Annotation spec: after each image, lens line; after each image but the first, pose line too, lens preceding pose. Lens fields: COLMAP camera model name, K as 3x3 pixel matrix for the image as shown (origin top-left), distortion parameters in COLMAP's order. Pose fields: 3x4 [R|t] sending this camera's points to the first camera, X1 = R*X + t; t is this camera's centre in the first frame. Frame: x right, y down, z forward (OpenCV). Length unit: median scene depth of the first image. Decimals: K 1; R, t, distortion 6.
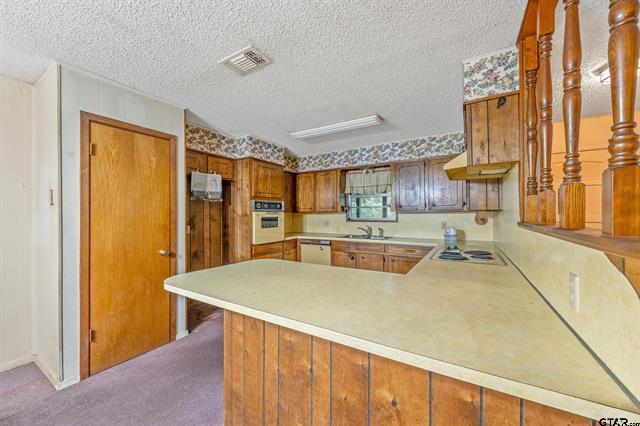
lens RADIAL K [[248.7, 0, 320.3], [0, 248.7, 213.0], [0, 0, 1]] dist [-0.001954, -0.000100]
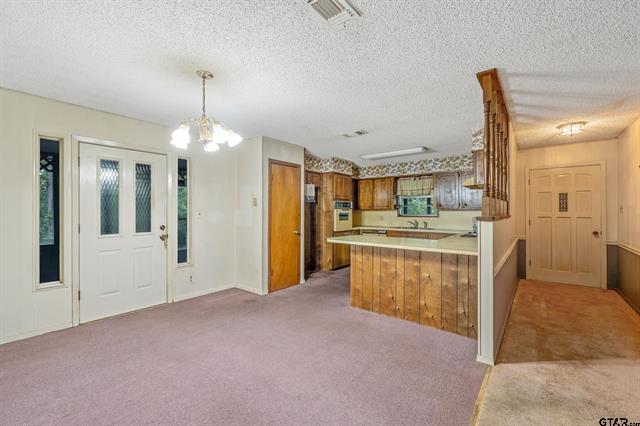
lens RADIAL K [[274.5, 0, 322.7], [0, 274.5, 211.4], [0, 0, 1]] dist [0.017589, 0.000162]
pose [[0.992729, 0.004200, -0.120300, -0.129126], [-0.003797, 0.999986, 0.003576, 0.003116], [0.120314, -0.003093, 0.992731, -0.548735]]
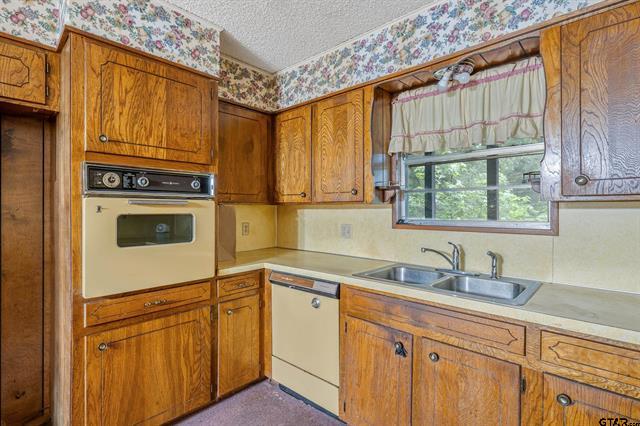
lens RADIAL K [[317.0, 0, 318.6], [0, 317.0, 208.6], [0, 0, 1]] dist [-0.000943, 0.000217]
pose [[0.980287, 0.007429, -0.197440, 0.104519], [-0.007990, 0.999966, -0.002046, 0.007546], [0.197418, 0.003583, 0.980313, 0.586129]]
